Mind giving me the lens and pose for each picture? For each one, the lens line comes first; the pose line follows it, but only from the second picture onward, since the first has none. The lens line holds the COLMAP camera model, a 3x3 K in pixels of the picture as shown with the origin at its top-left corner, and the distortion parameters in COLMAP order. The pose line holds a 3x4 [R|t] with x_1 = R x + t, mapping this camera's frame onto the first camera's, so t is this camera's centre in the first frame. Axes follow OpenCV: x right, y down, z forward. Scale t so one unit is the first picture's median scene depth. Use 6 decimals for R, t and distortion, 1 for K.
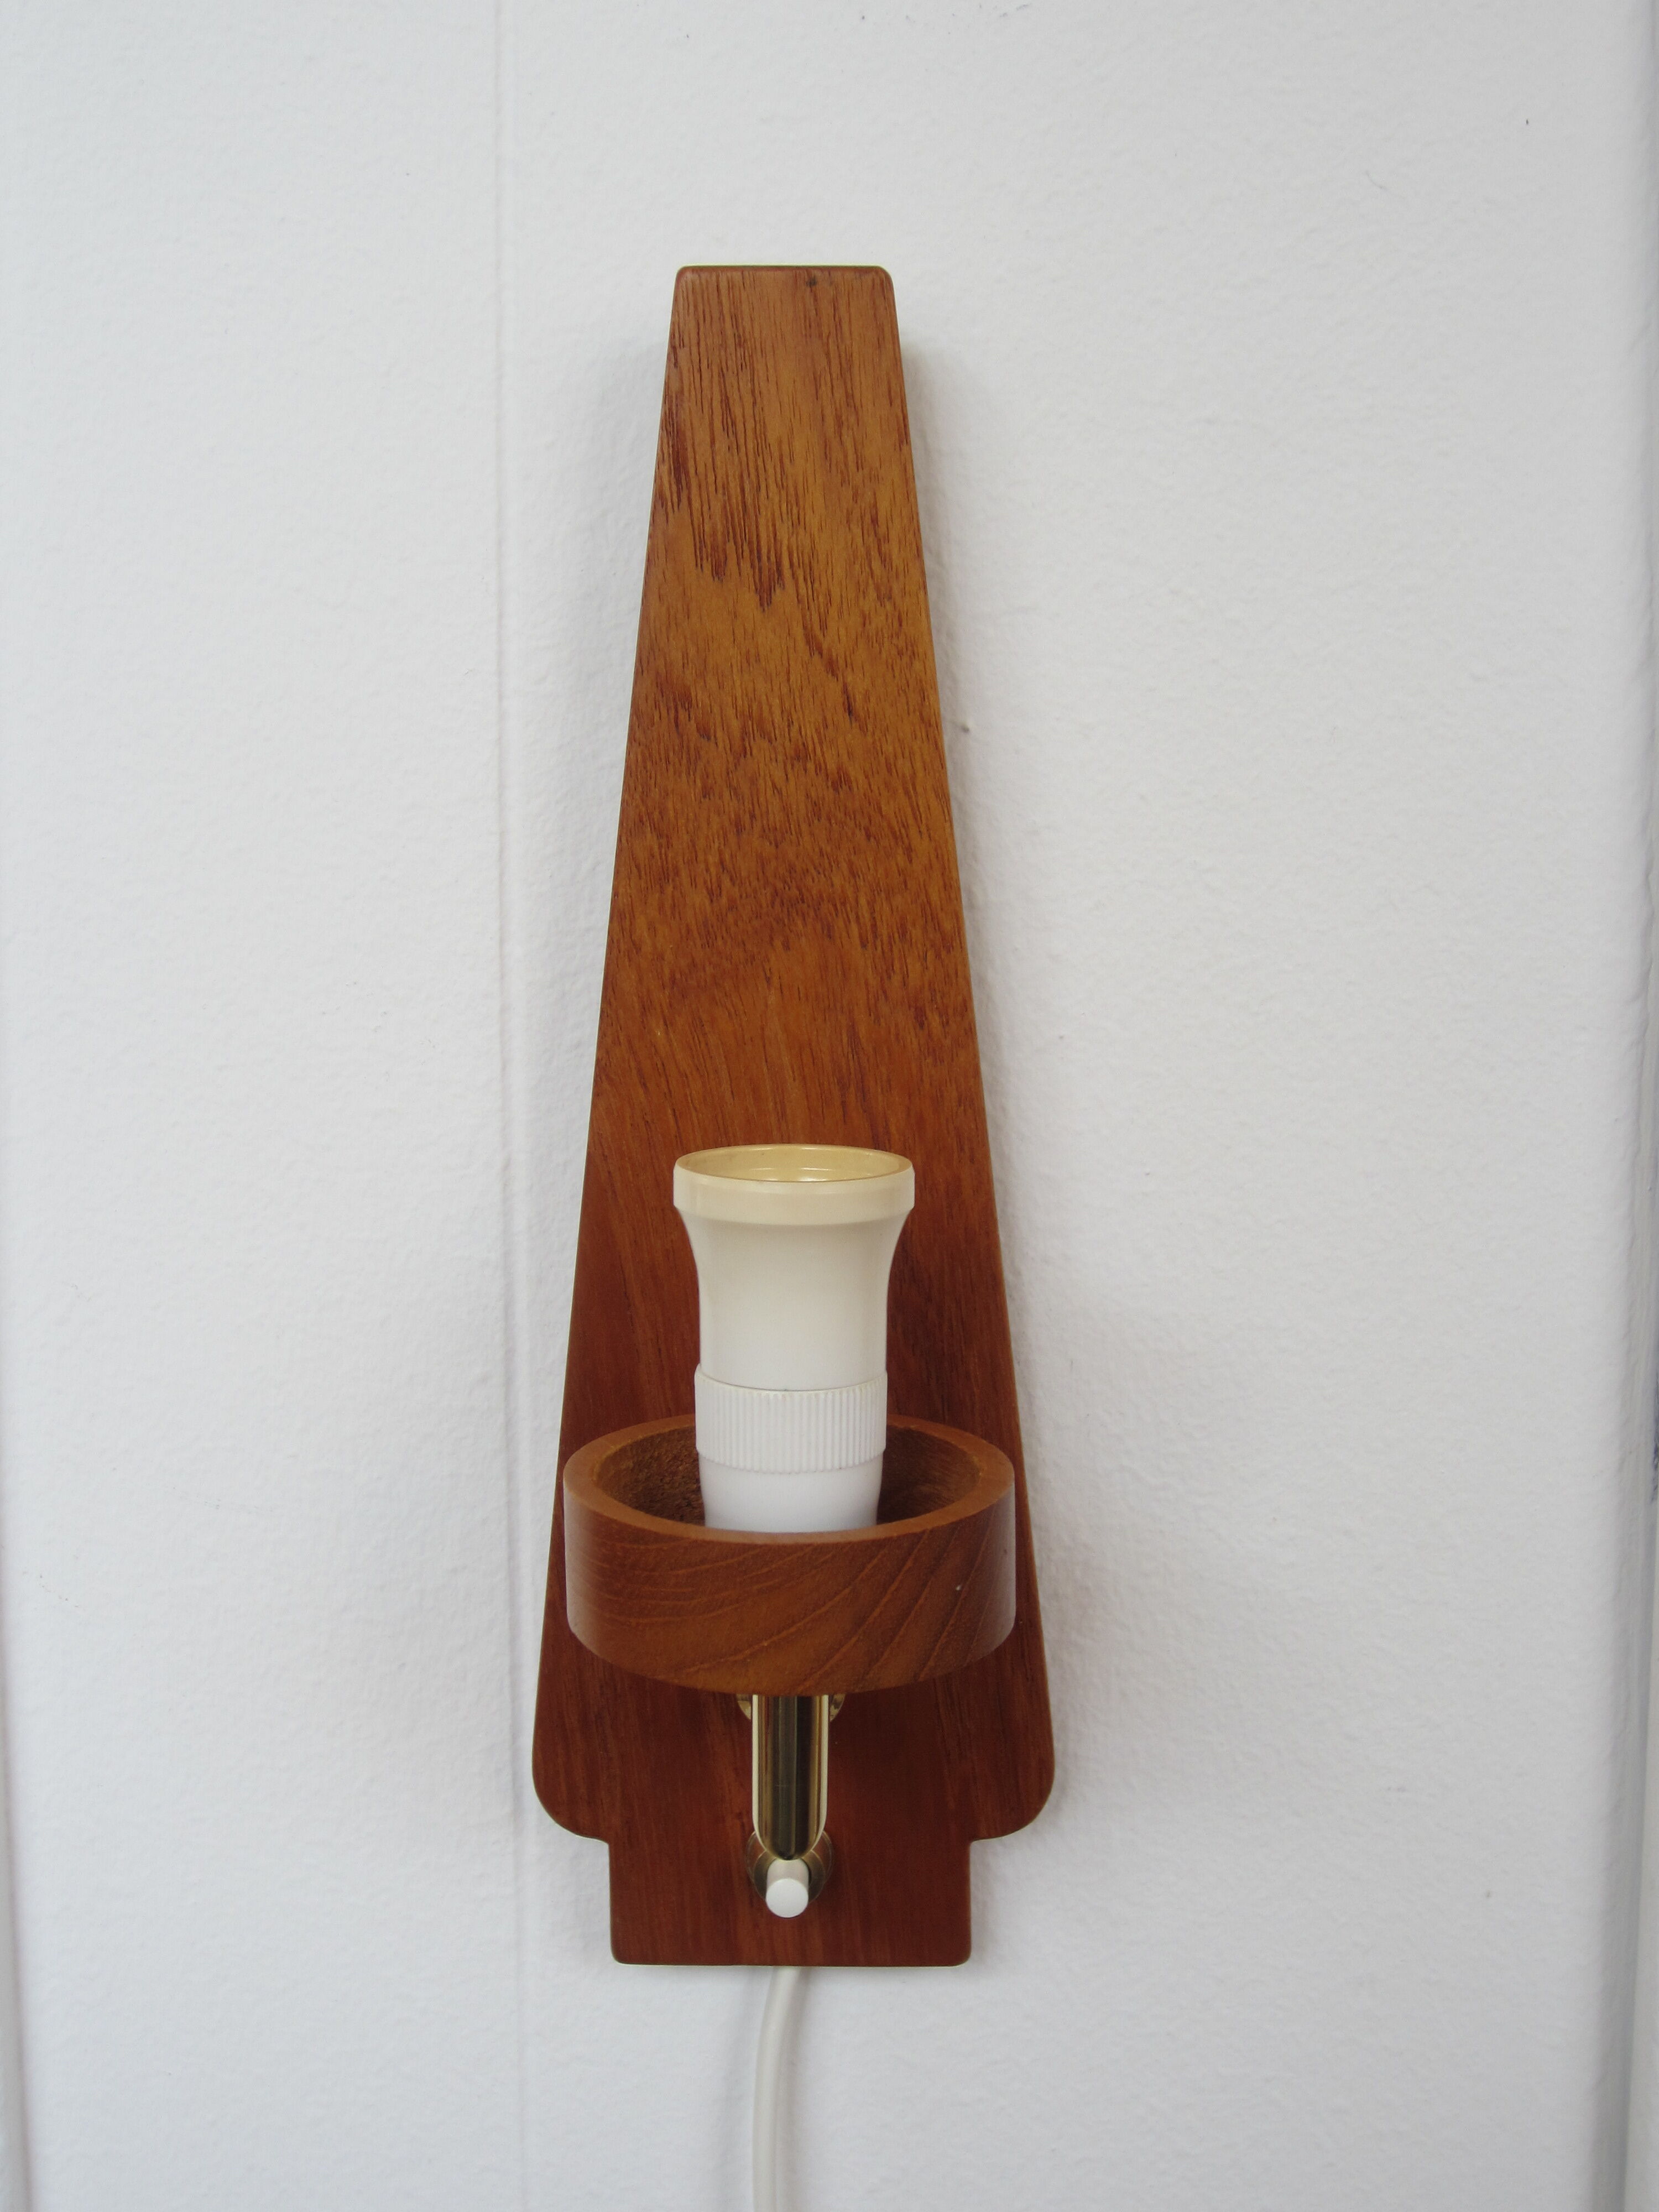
lens RADIAL K [[2414.9, 0, 826.3], [0, 2414.9, 1098.9], [0, 0, 1]] dist [-0.072289, 0.017844]
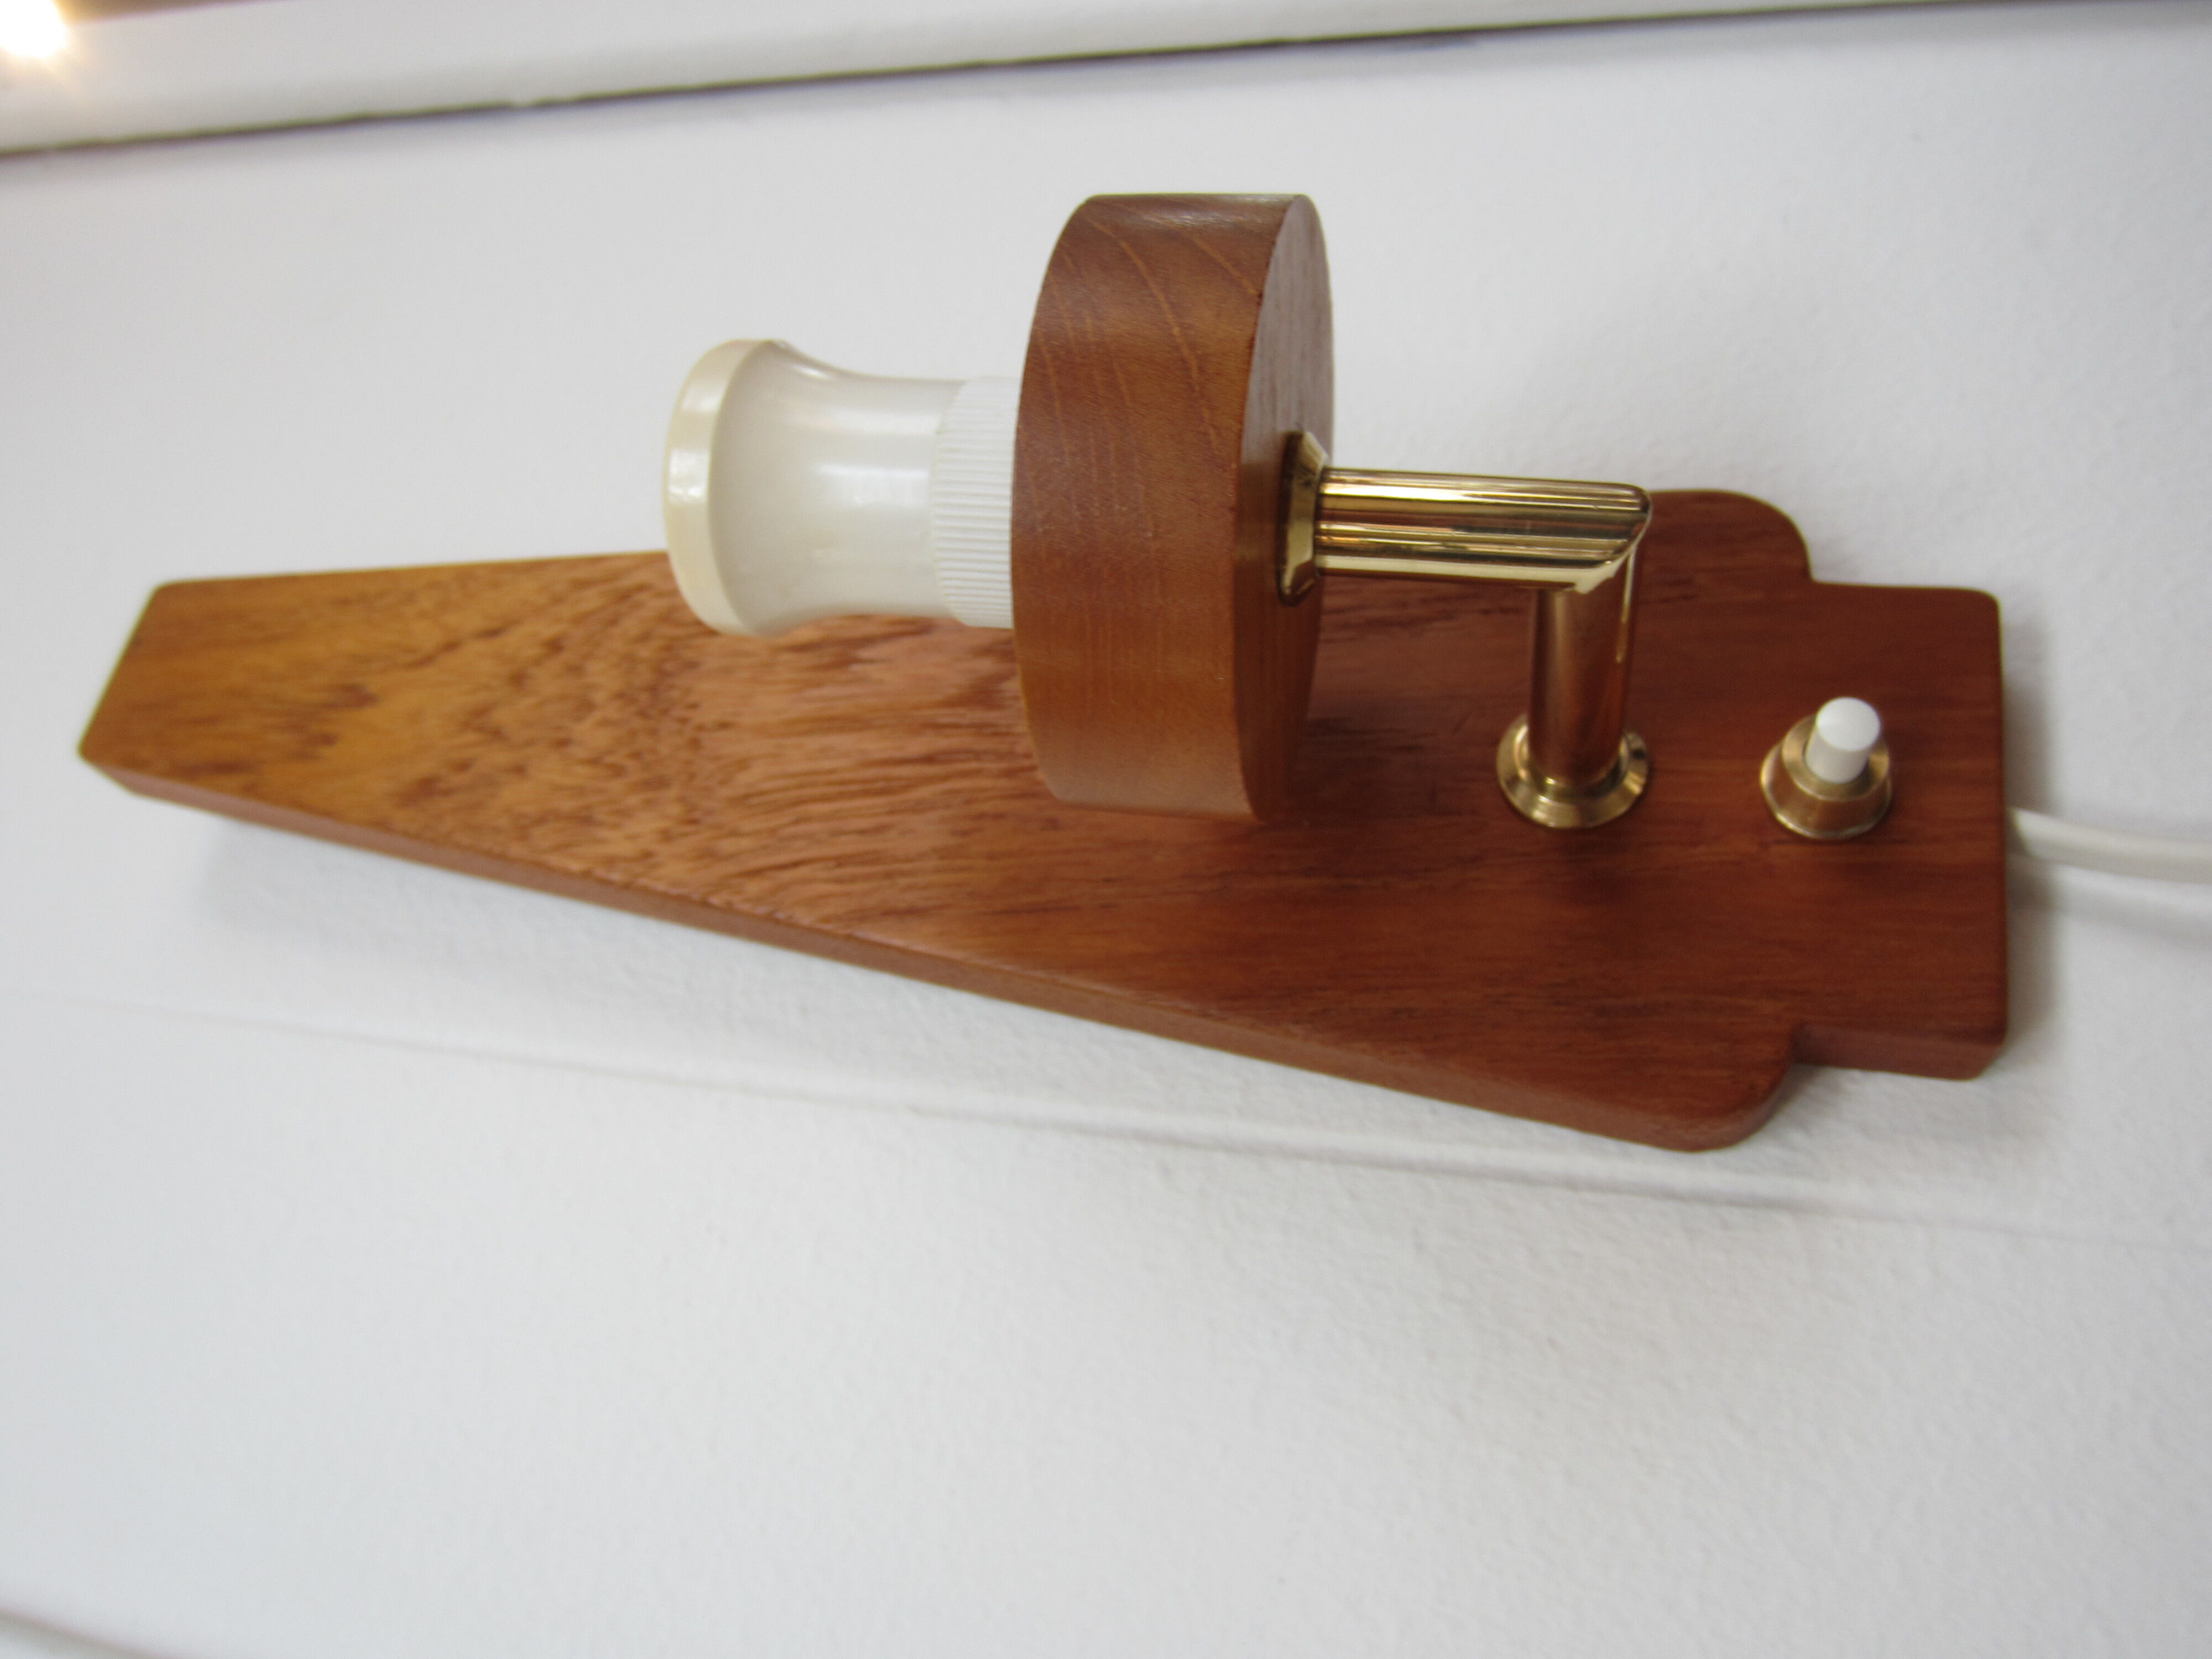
lens RADIAL K [[1780.9, 0, 1099.3], [0, 1780.9, 814.8], [0, 0, 1]] dist [-0.067343, 0.024429]
pose [[0.189079, -0.893209, 0.407956, -0.280426], [0.925530, 0.023296, -0.377957, 0.313001], [0.328091, 0.449039, 0.831096, 0.489326]]
